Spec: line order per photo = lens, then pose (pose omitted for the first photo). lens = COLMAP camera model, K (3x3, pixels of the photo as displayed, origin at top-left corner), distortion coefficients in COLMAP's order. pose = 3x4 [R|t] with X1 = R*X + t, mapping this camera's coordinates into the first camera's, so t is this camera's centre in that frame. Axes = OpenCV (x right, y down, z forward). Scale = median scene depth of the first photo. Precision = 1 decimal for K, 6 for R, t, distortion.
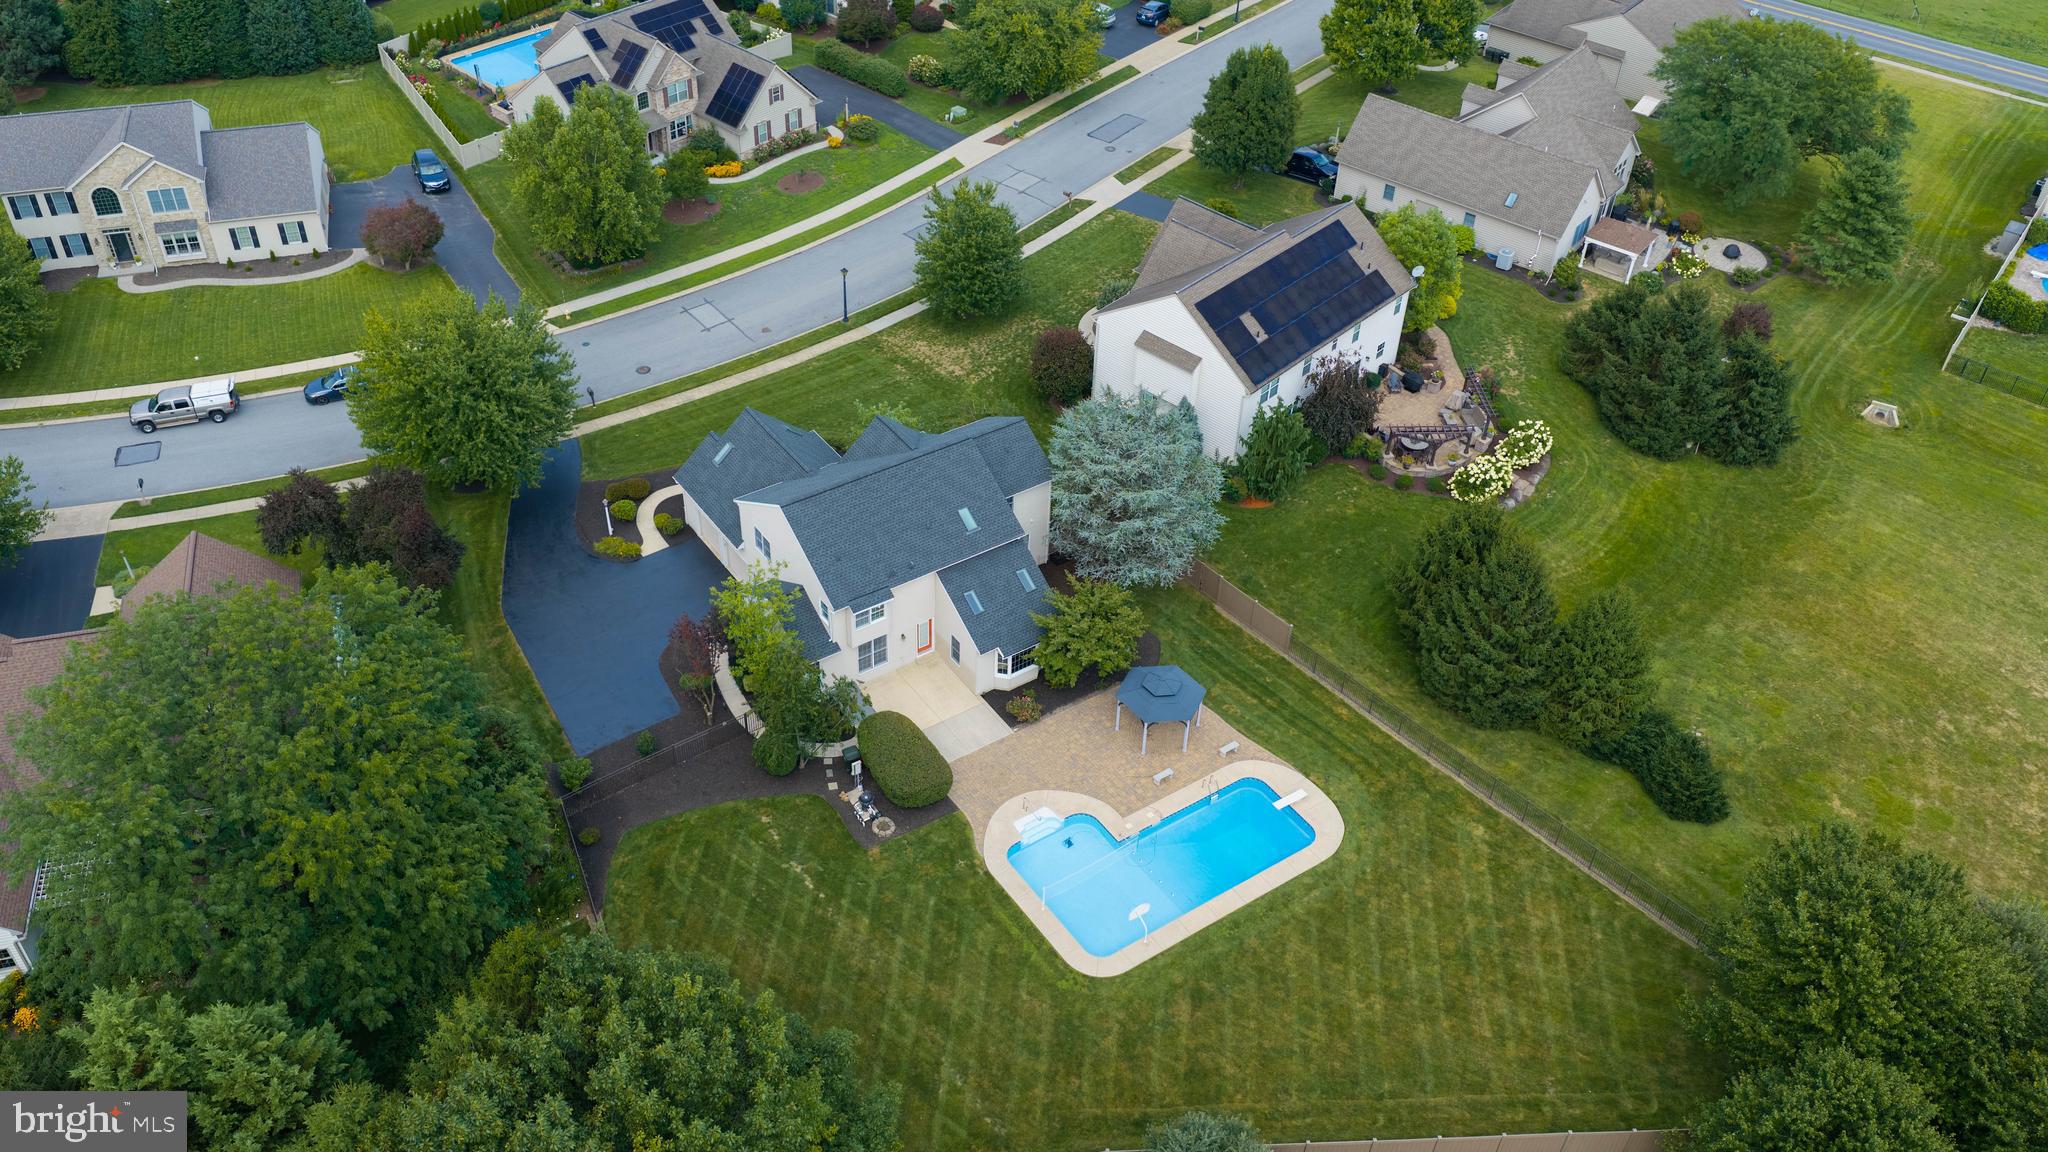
lens RADIAL K [[1706.6, 0, 1028.5], [0, 1706.6, 582.5], [0, 0, 1]] dist [0.013827, -0.034699]
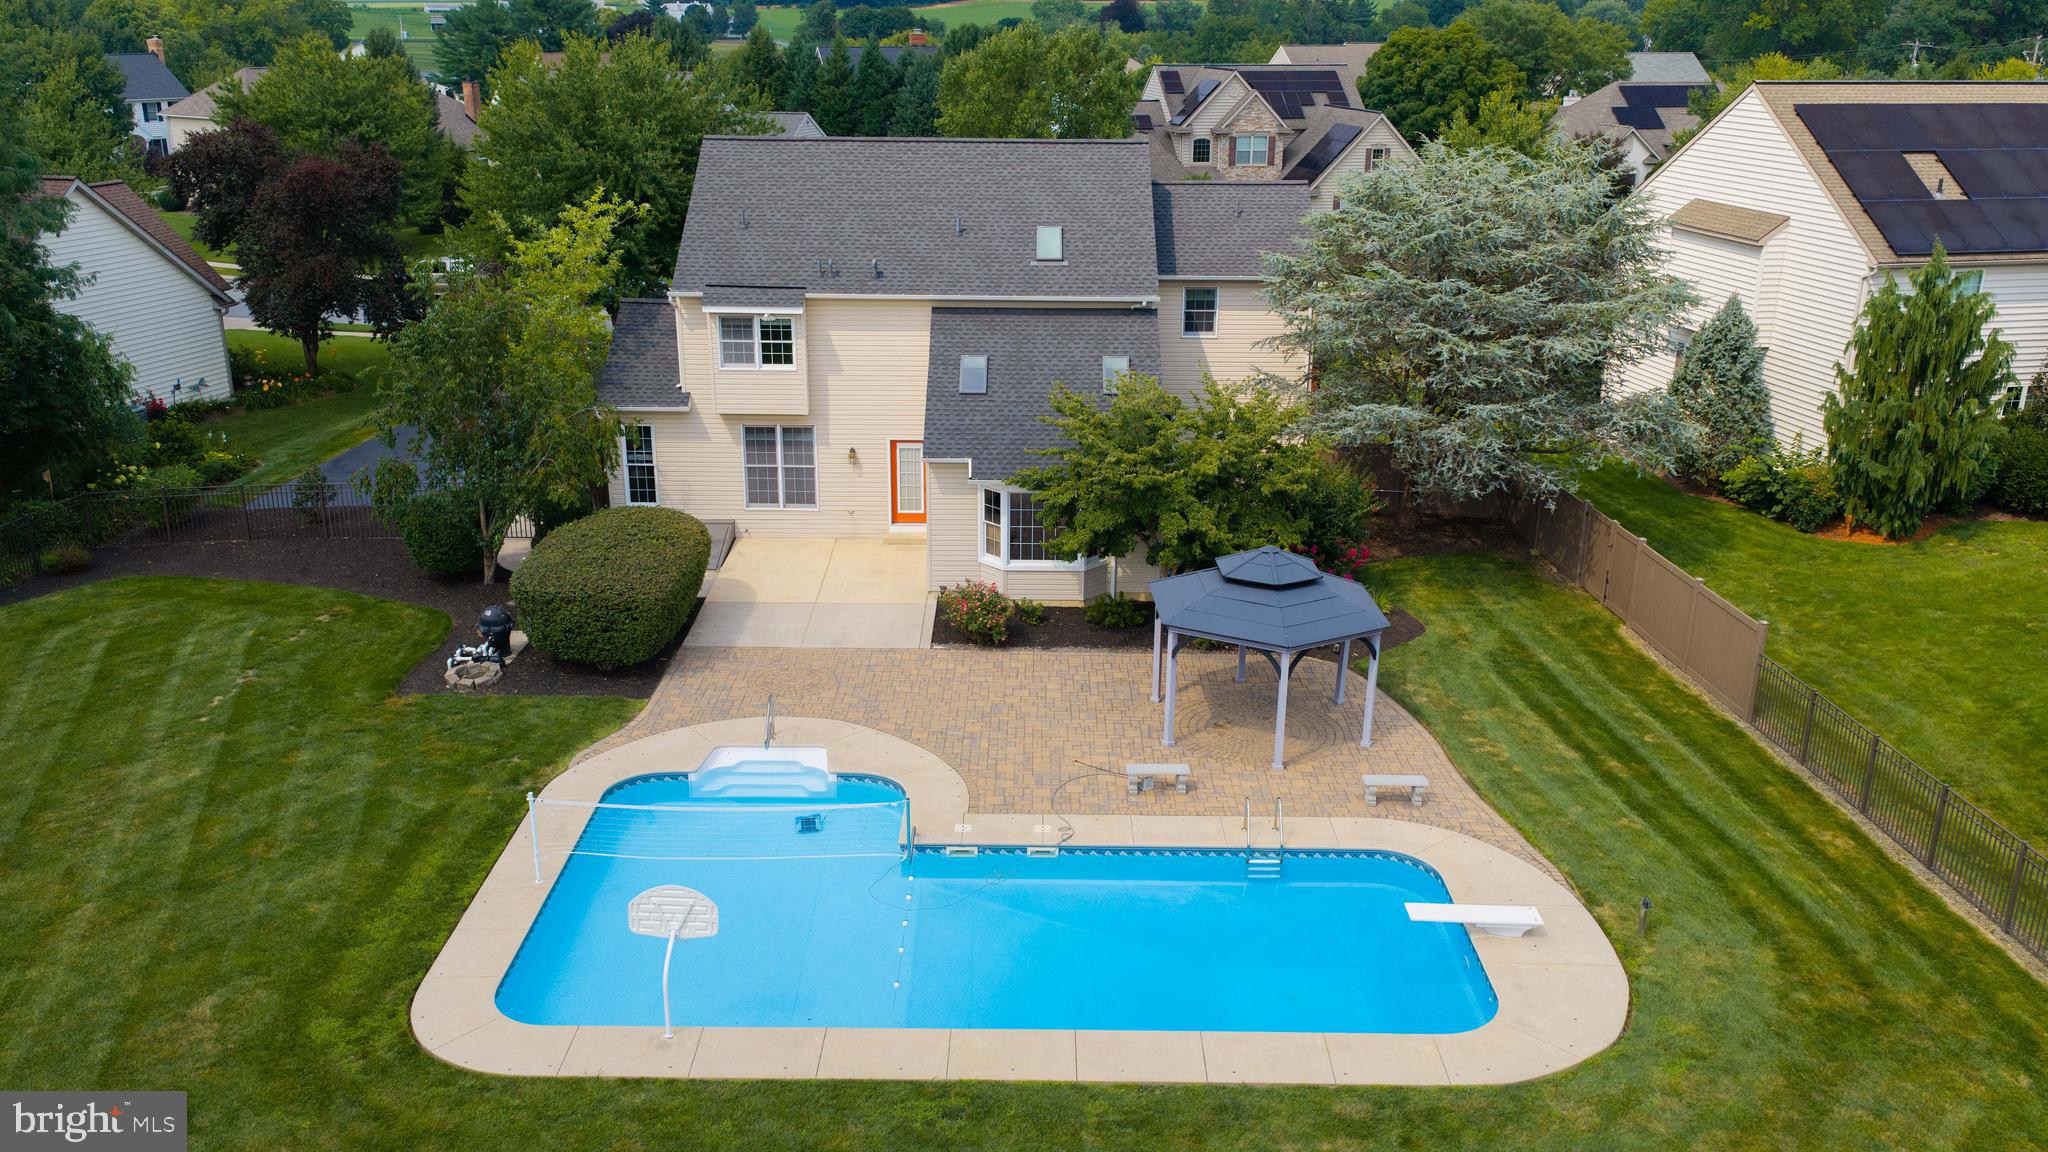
lens RADIAL K [[1706.6, 0, 1026.8], [0, 1706.6, 576.8], [0, 0, 1]] dist [0.013827, -0.034699]
pose [[0.819856, 0.158638, -0.550155, 0.230848], [-0.353725, 0.895895, -0.268797, 0.172270], [0.450240, 0.414978, 0.790618, 0.671023]]
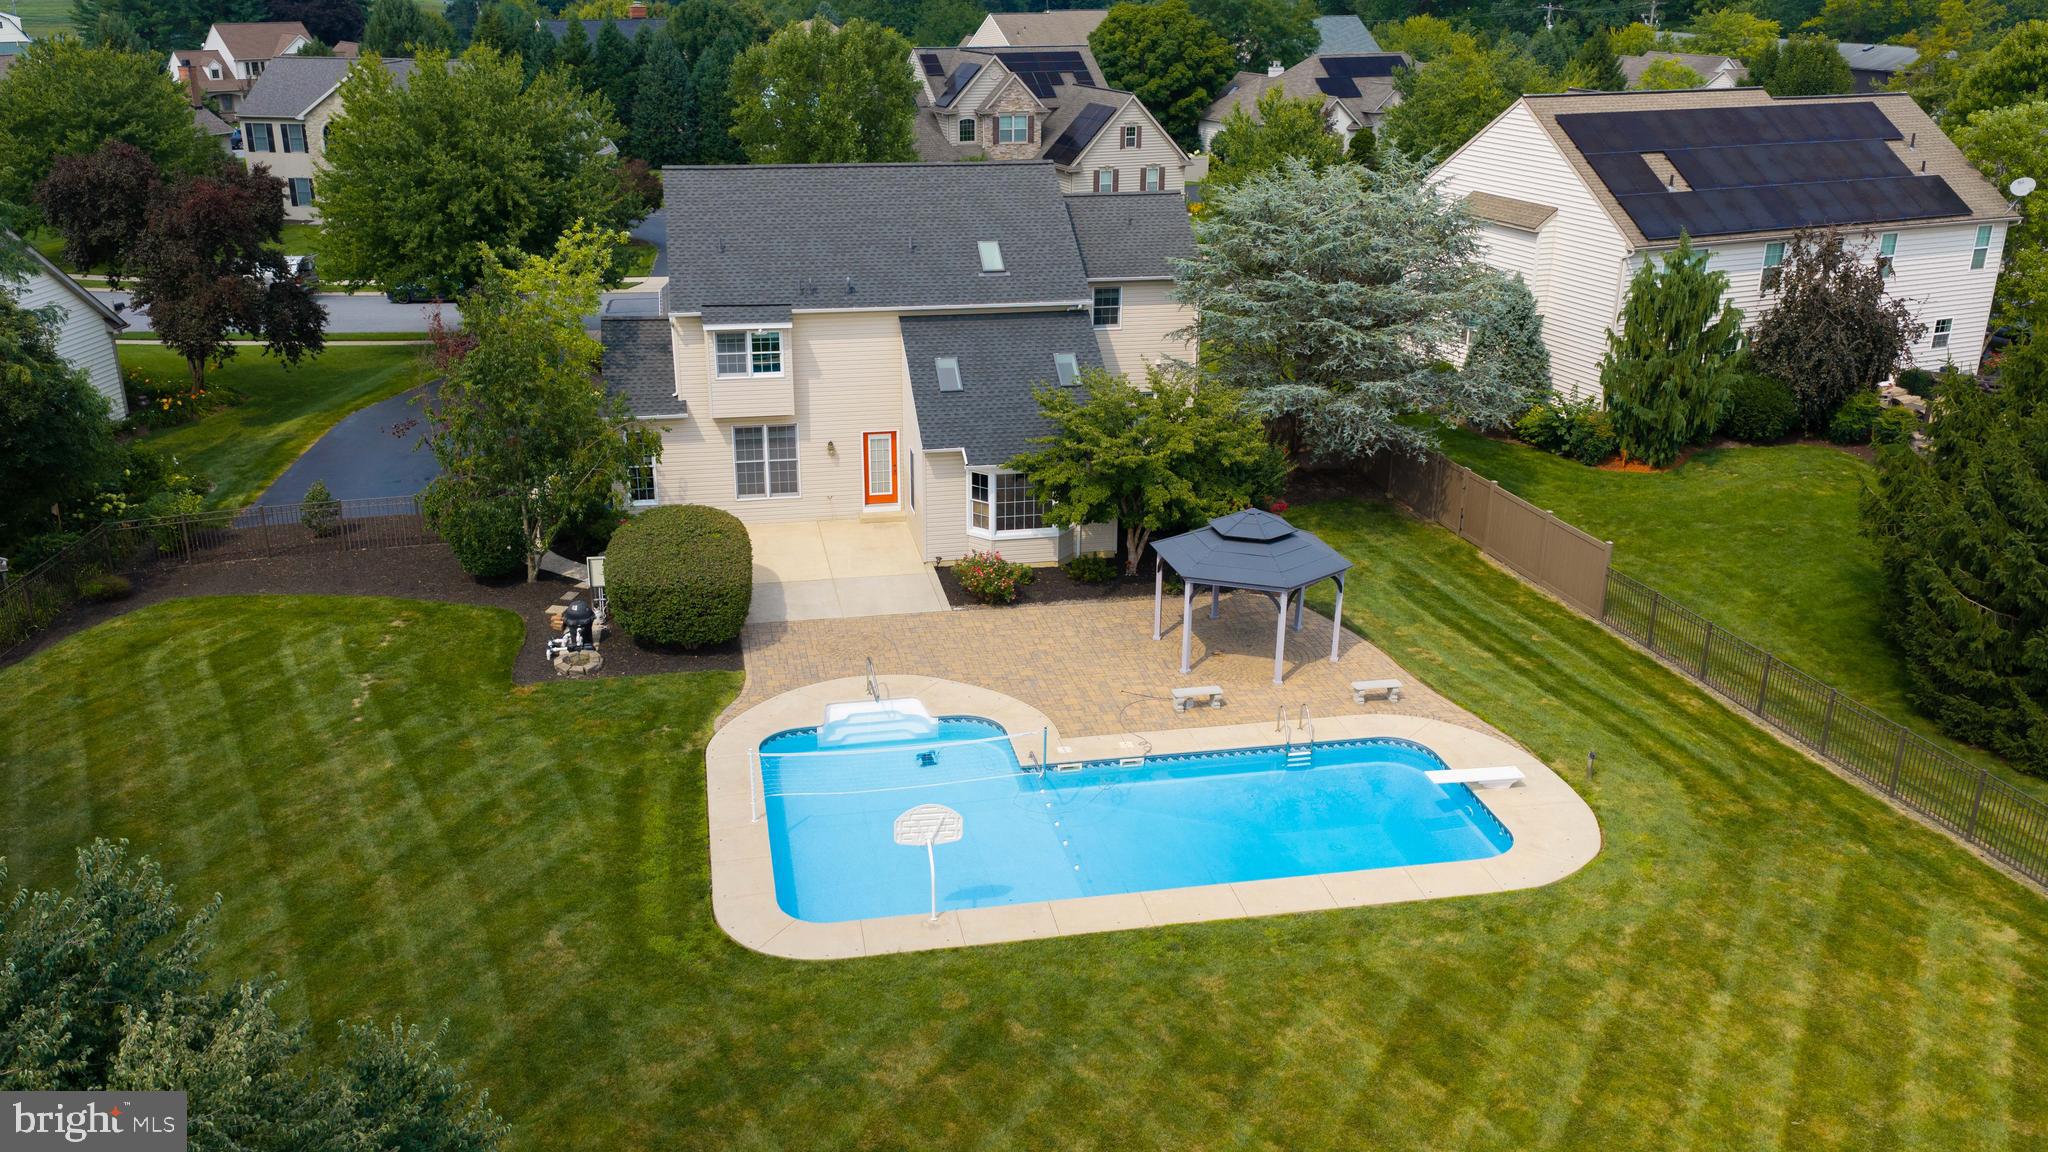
lens RADIAL K [[1706.6, 0, 1026.0], [0, 1706.6, 578.2], [0, 0, 1]] dist [0.013827, -0.034699]
pose [[0.917937, 0.114328, -0.379896, 0.193022], [-0.237896, 0.924939, -0.296467, 0.216203], [0.317486, 0.362514, 0.876234, 0.569265]]
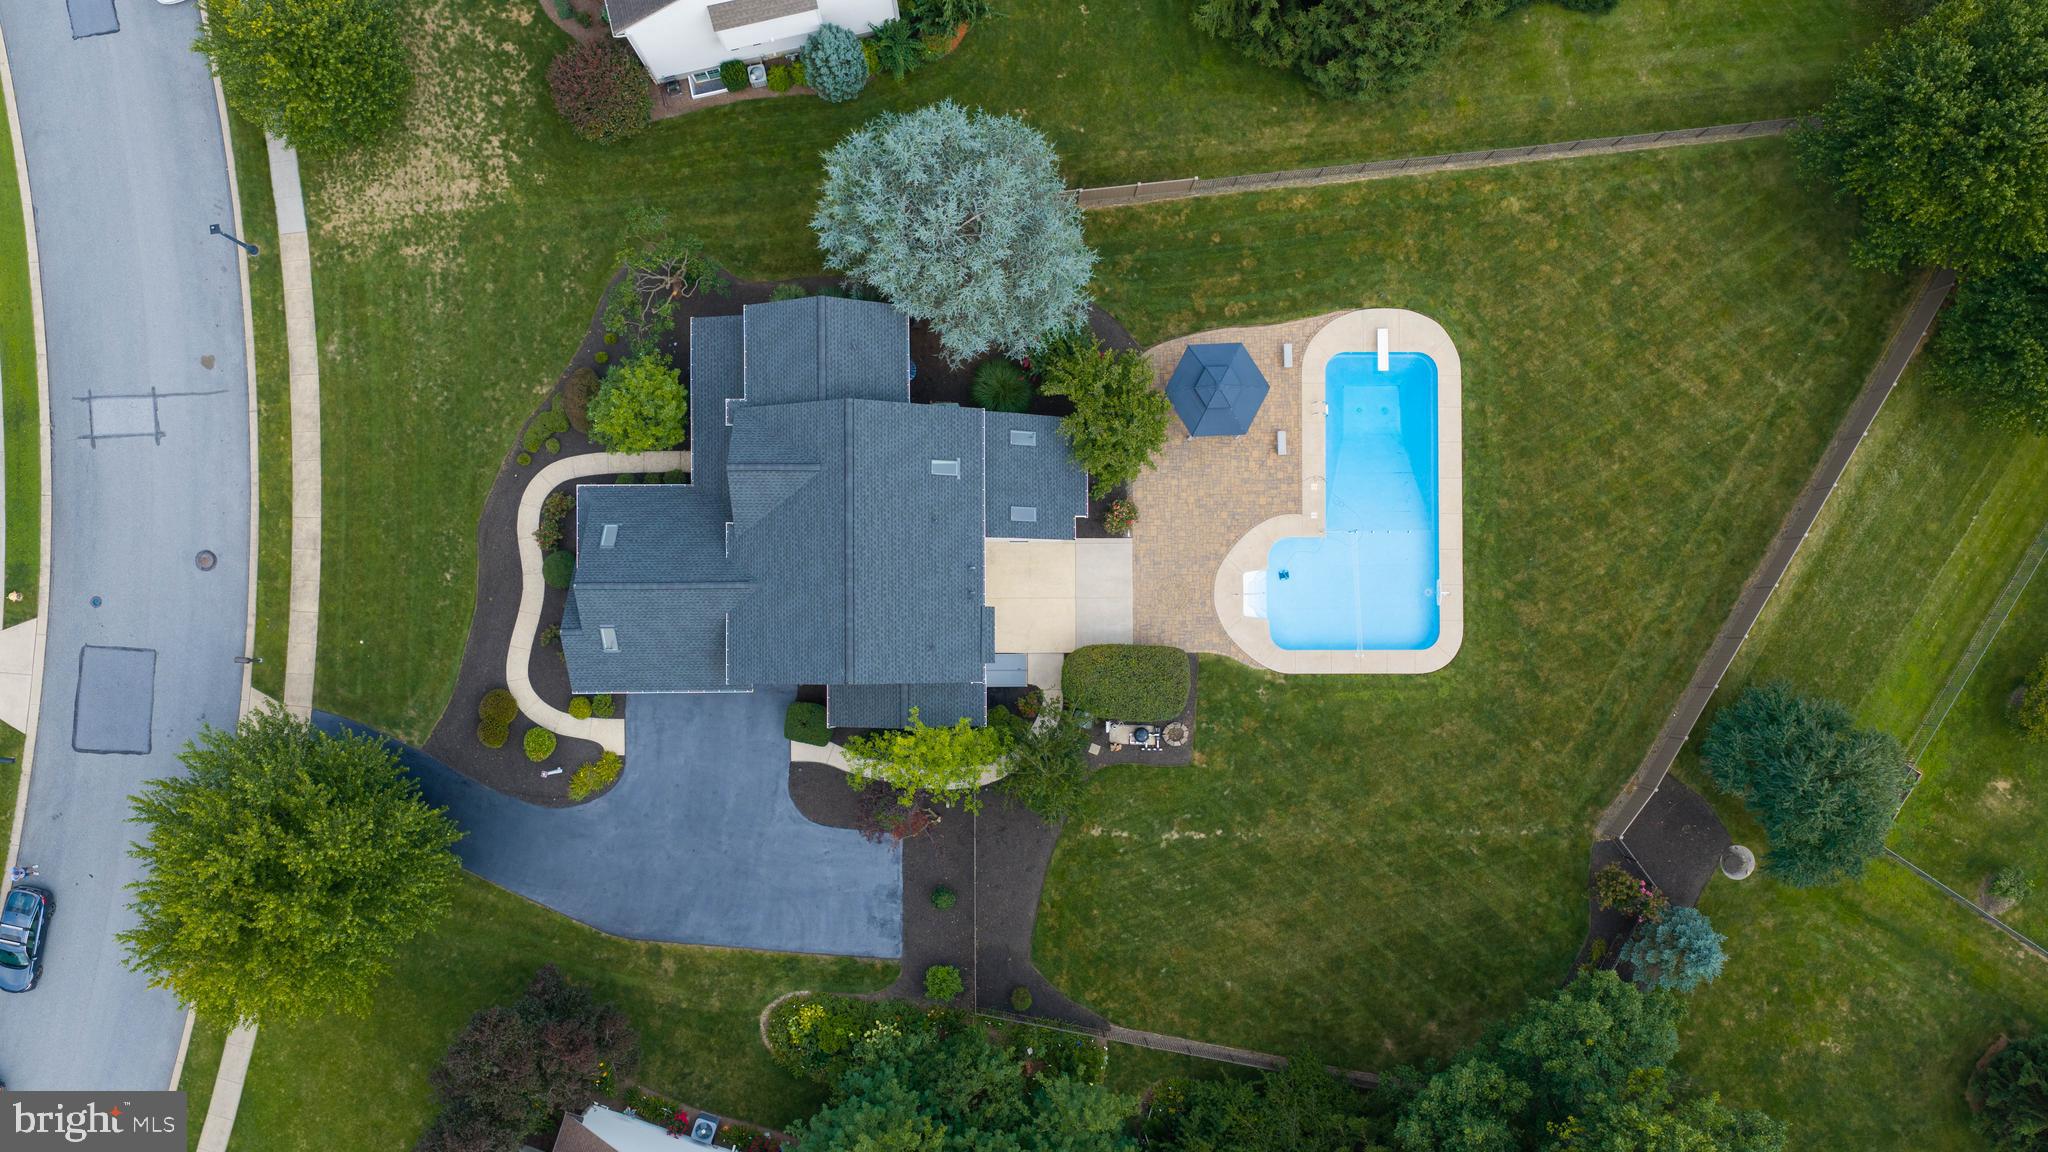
lens RADIAL K [[1706.6, 0, 1024.2], [0, 1706.6, 582.3], [0, 0, 1]] dist [0.013827, -0.034699]
pose [[0.566979, -0.823730, 0.001704, -0.060414], [0.531998, 0.367756, 0.762714, -0.606487], [-0.628898, -0.431537, 0.646733, 0.442975]]
